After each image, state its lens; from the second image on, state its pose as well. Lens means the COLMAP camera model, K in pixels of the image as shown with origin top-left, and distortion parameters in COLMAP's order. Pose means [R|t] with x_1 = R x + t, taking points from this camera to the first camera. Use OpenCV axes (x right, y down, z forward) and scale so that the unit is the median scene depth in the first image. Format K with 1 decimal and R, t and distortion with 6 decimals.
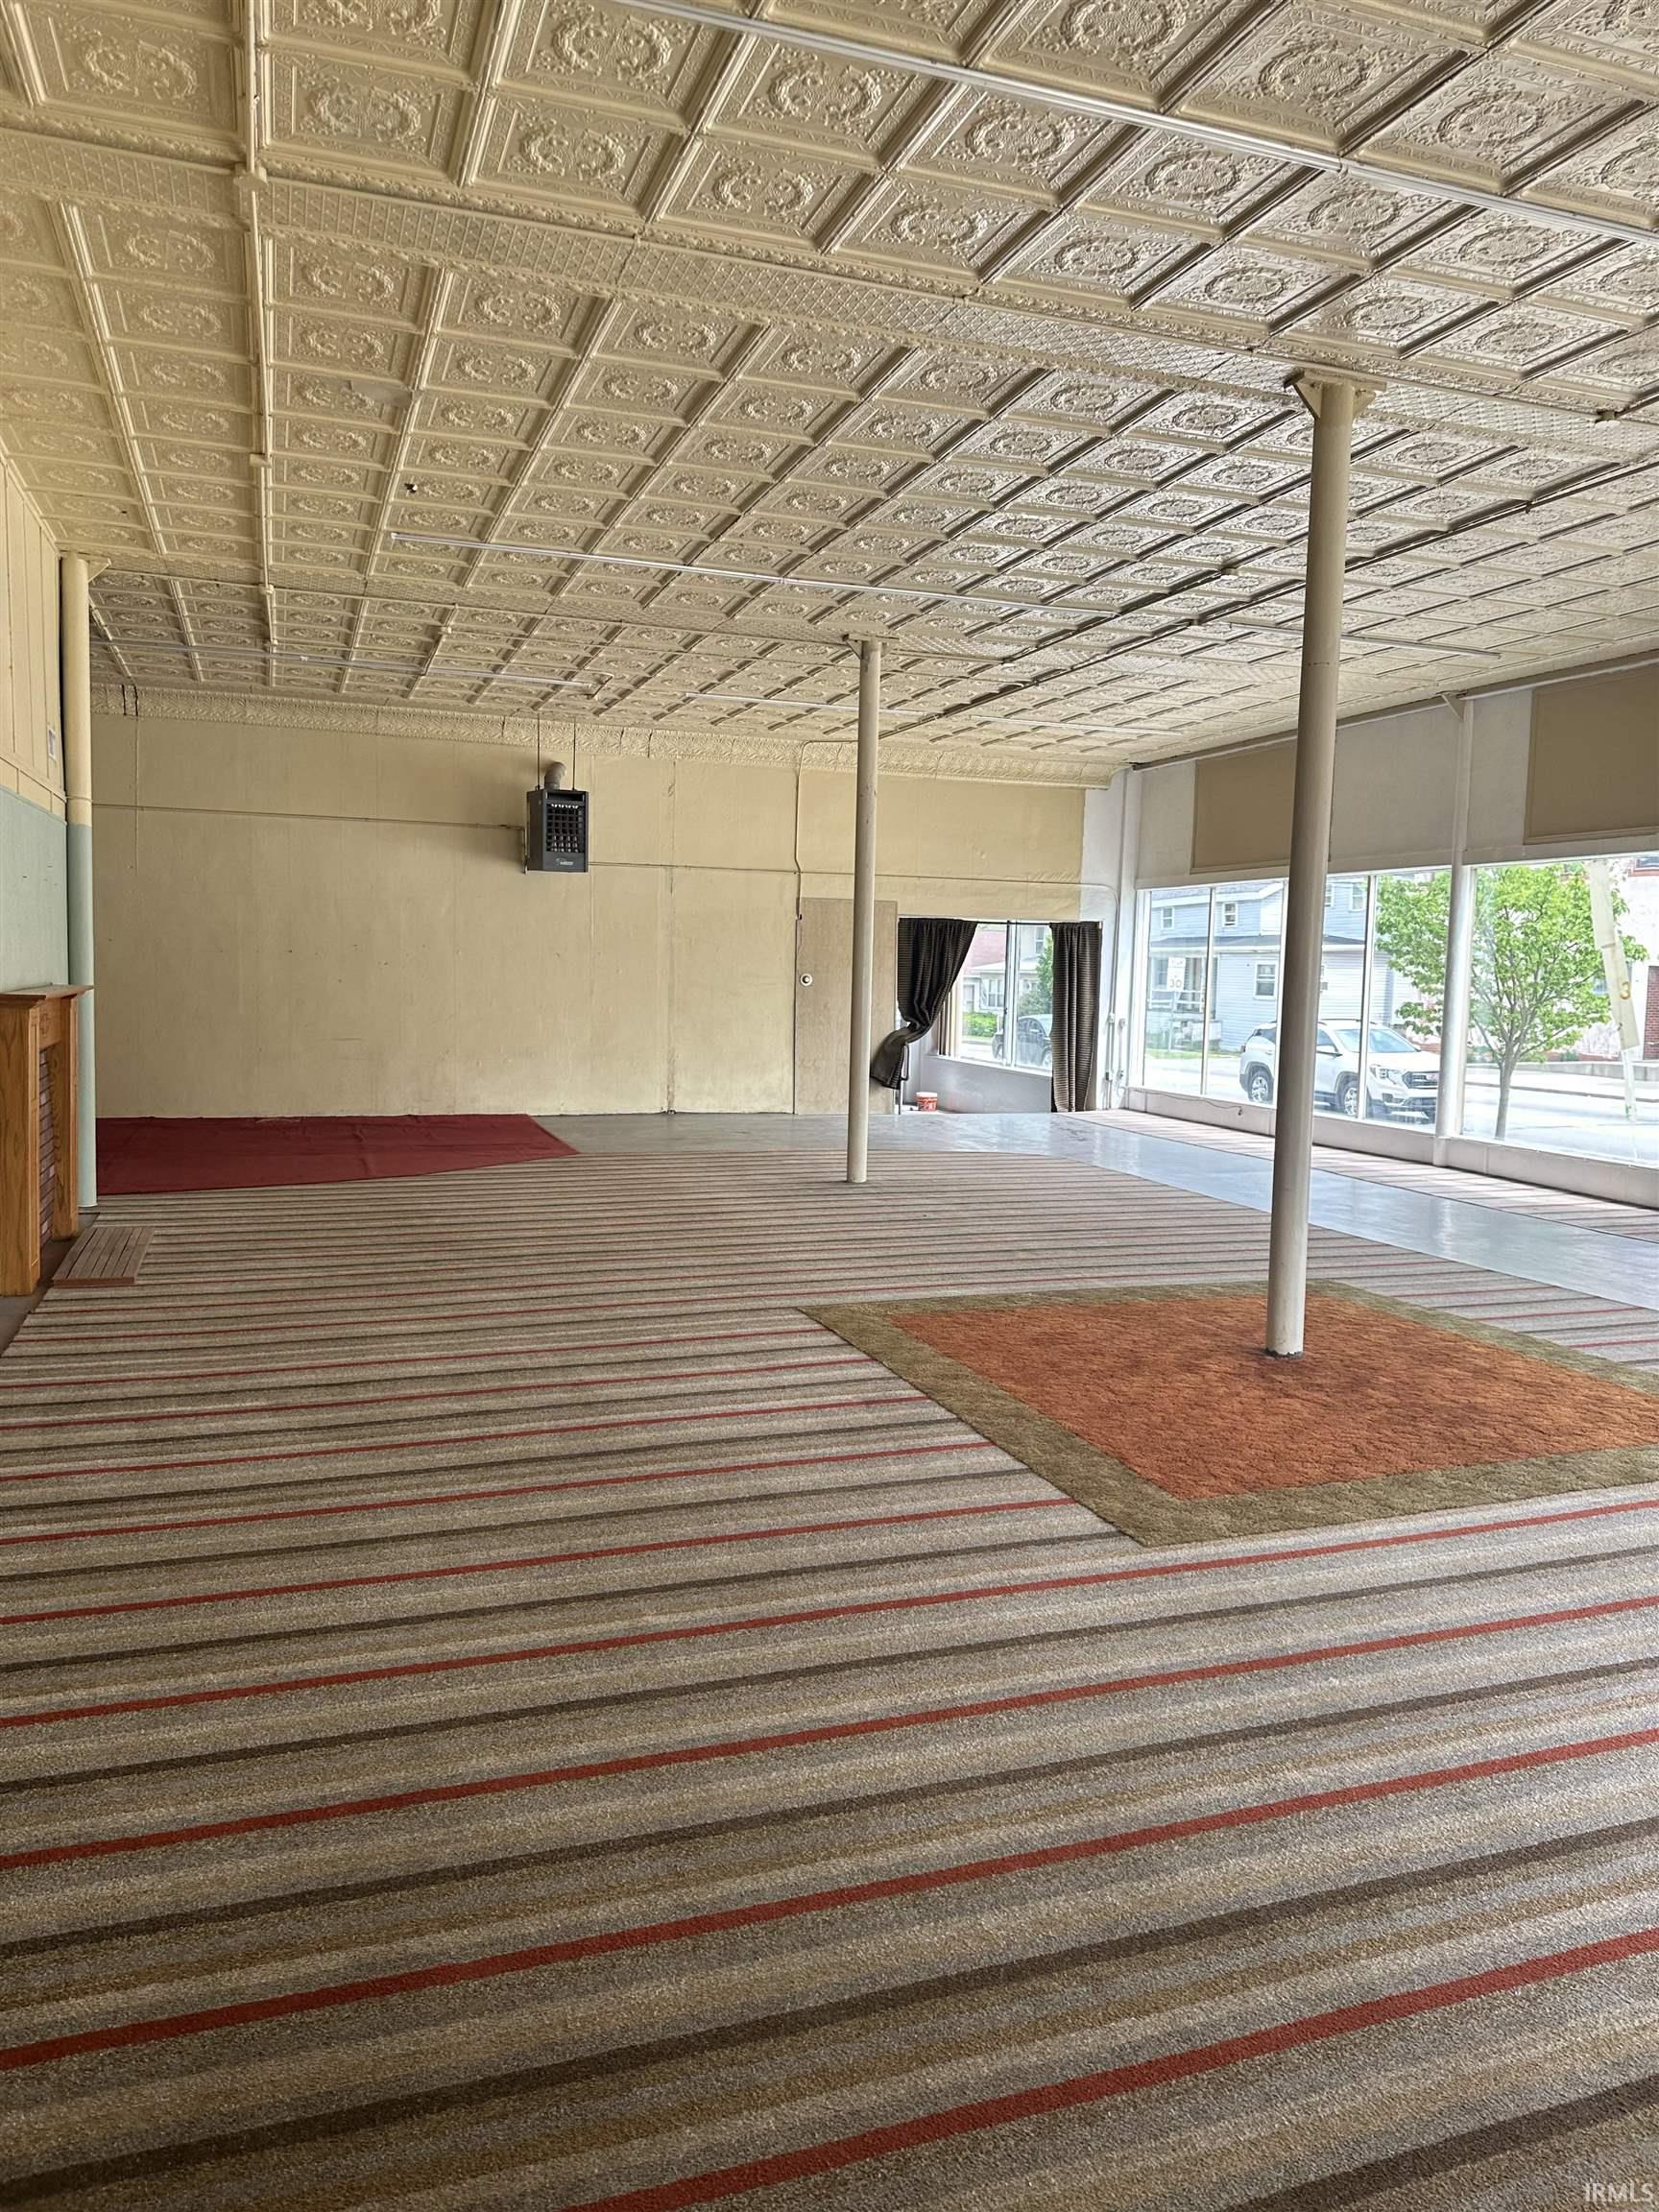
lens RADIAL K [[1533.6, 0, 839.2], [0, 1533.6, 1094.9], [0, 0, 1]] dist [0.145657, -0.277278]
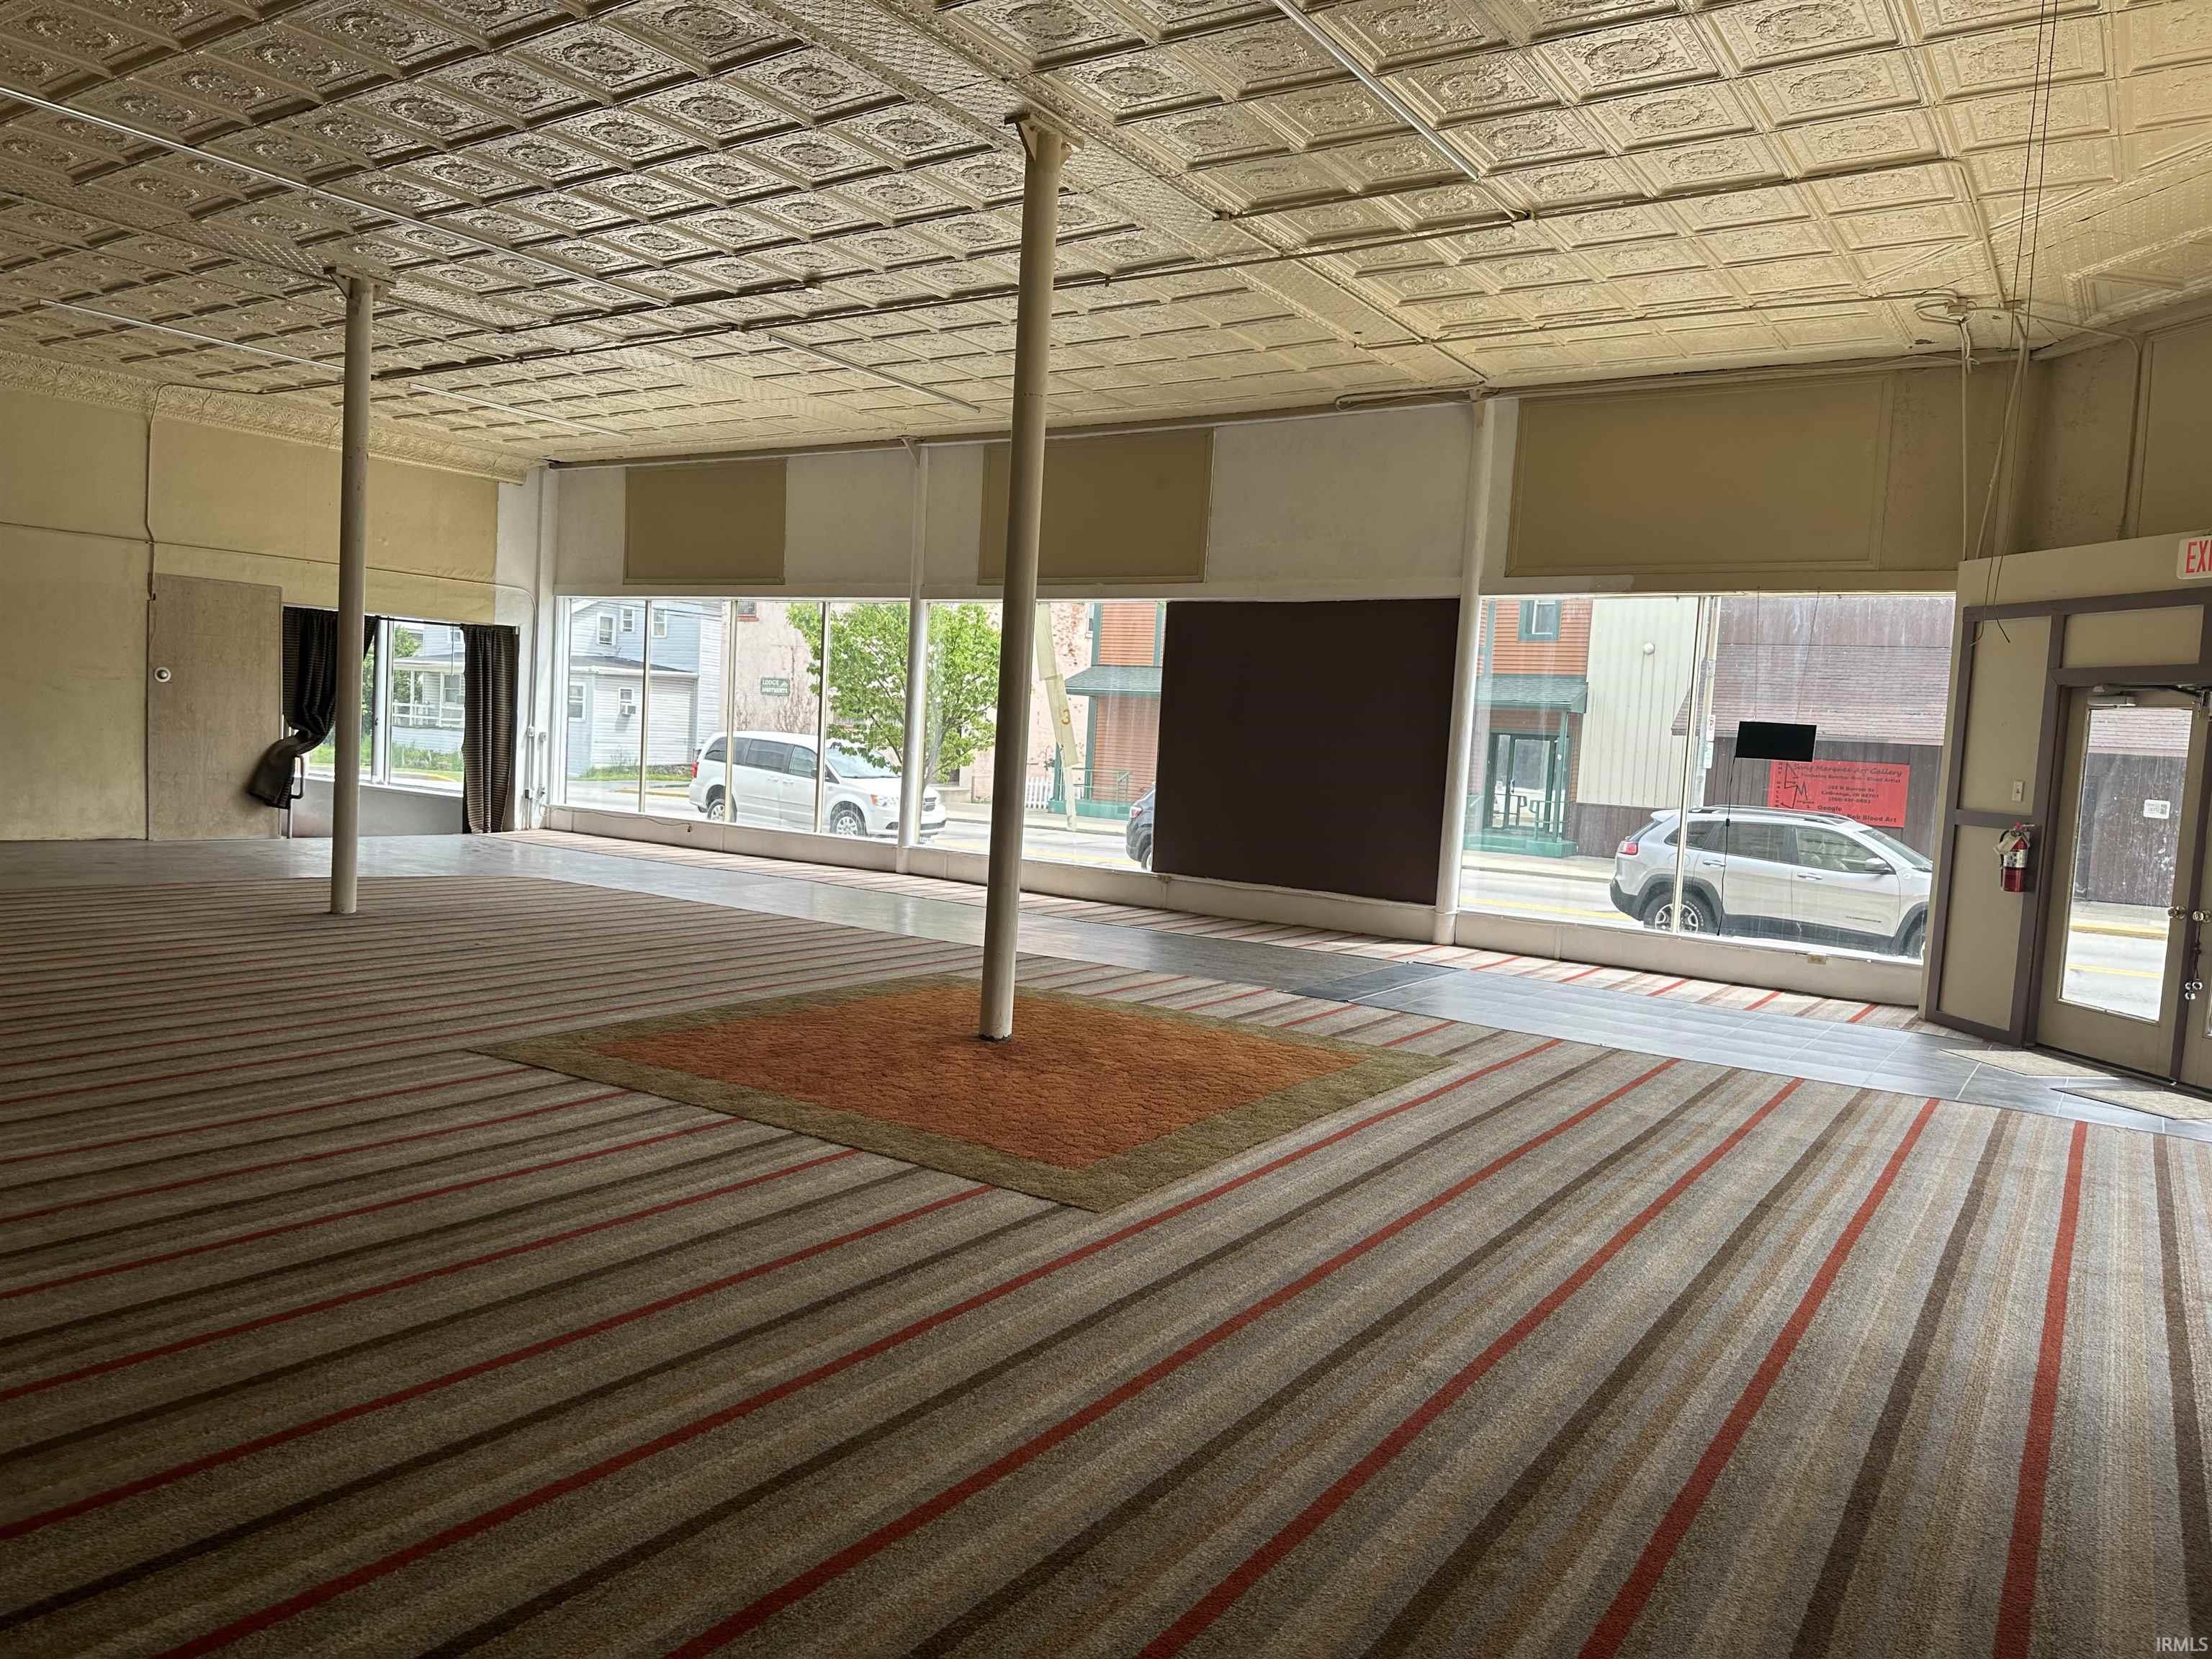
lens RADIAL K [[1534.9, 0, 1093.7], [0, 1534.9, 835.9], [0, 0, 1]] dist [0.152621, -0.278533]
pose [[0.810776, -0.016954, 0.585111, -0.295709], [0.011521, 0.999849, 0.013007, 0.014501], [-0.585243, -0.003805, 0.810849, 0.106840]]
